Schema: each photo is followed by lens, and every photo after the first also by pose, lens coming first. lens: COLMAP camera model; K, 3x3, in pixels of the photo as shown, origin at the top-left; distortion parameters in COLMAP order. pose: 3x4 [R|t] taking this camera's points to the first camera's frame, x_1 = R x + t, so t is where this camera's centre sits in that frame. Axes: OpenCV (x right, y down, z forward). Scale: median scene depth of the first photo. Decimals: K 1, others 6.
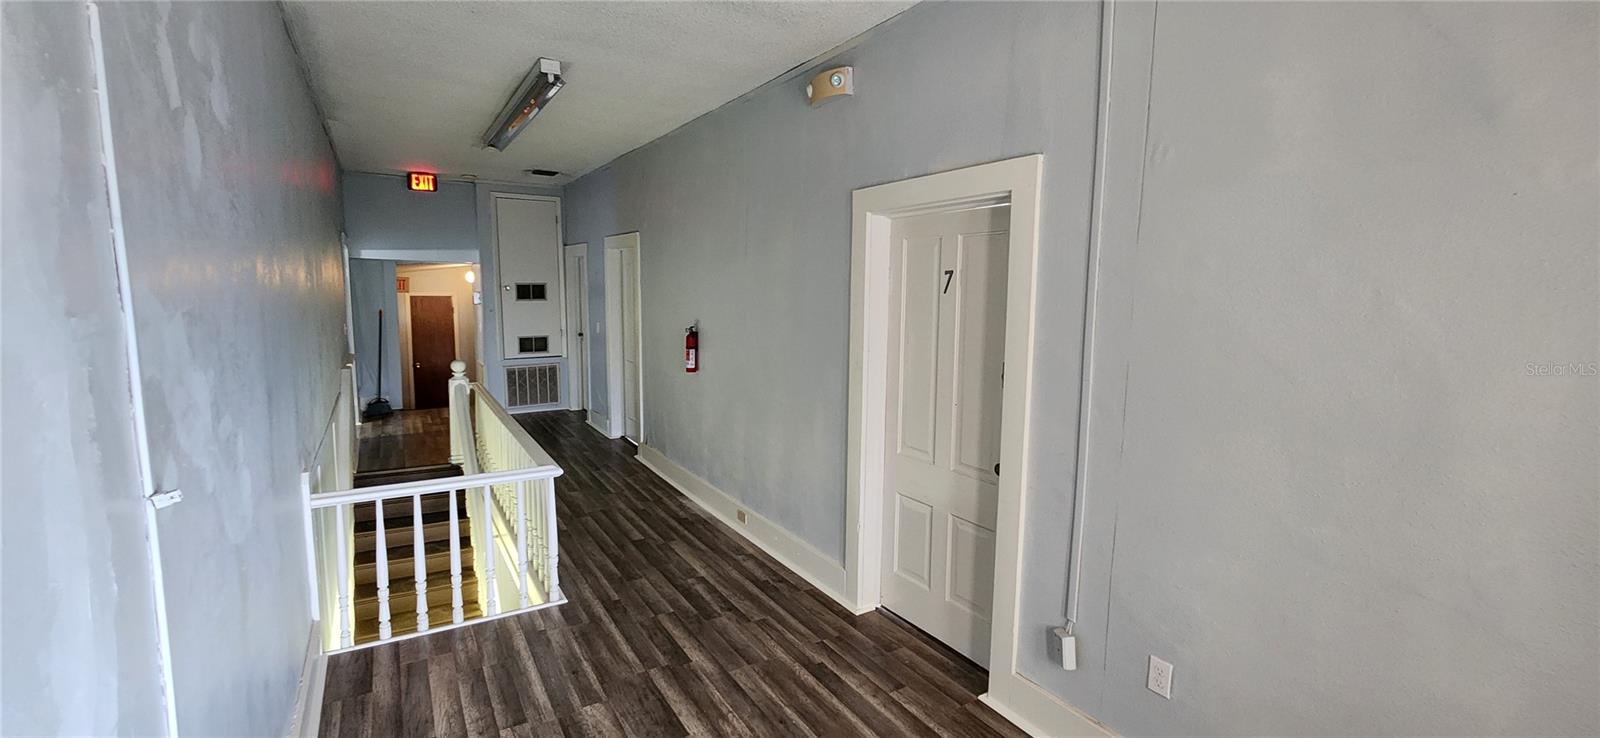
lens RADIAL K [[660.3, 0, 796.4], [0, 660.3, 361.8], [0, 0, 1]] dist [0.001738, -0.000134]
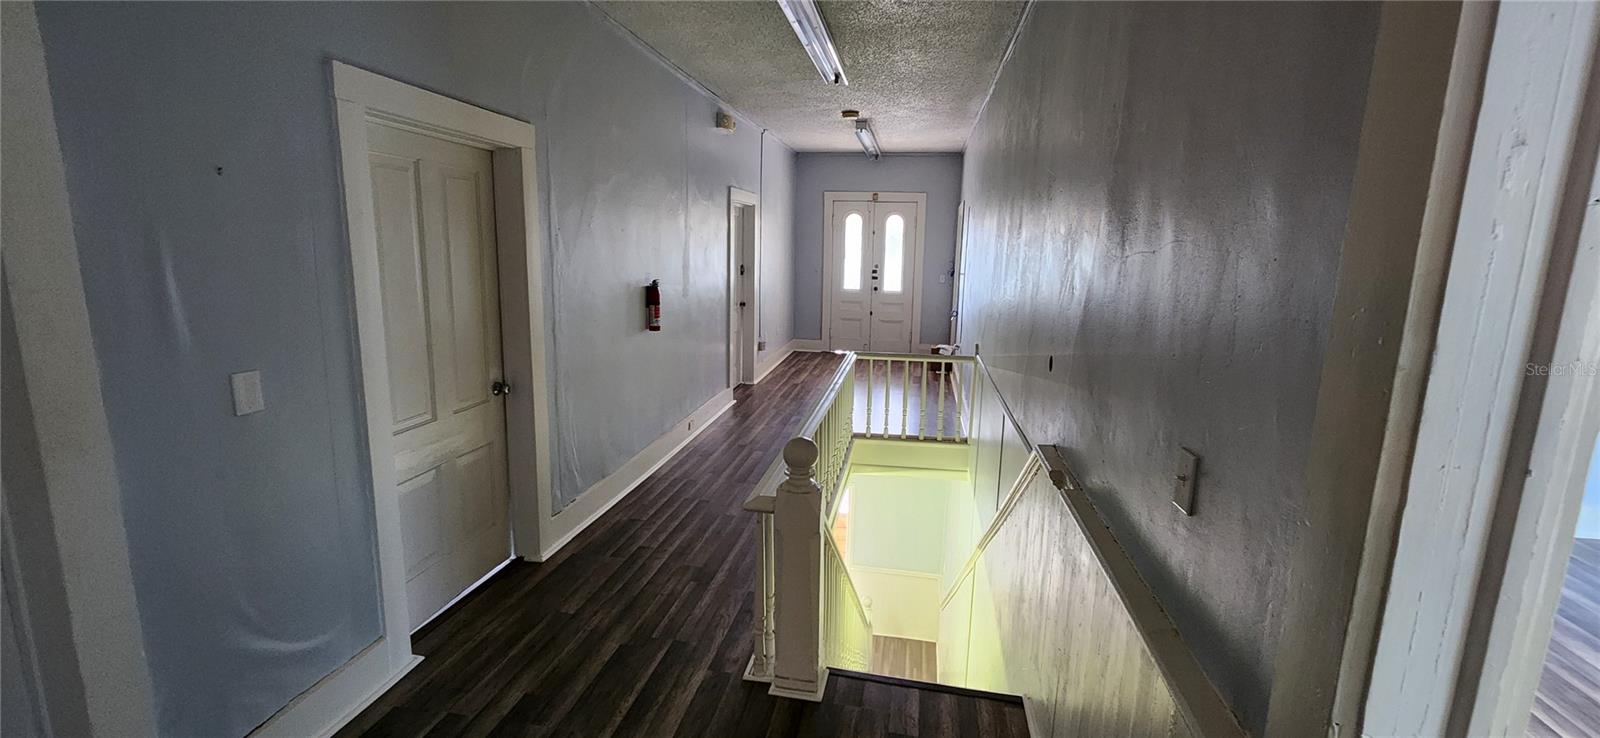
lens RADIAL K [[660.3, 0, 796.4], [0, 660.3, 361.8], [0, 0, 1]] dist [0.001738, -0.000134]
pose [[-0.740105, -0.142312, 0.657261, -0.908897], [0.048830, 0.963400, 0.263582, -0.173472], [-0.670716, 0.227172, -0.706068, 1.524203]]
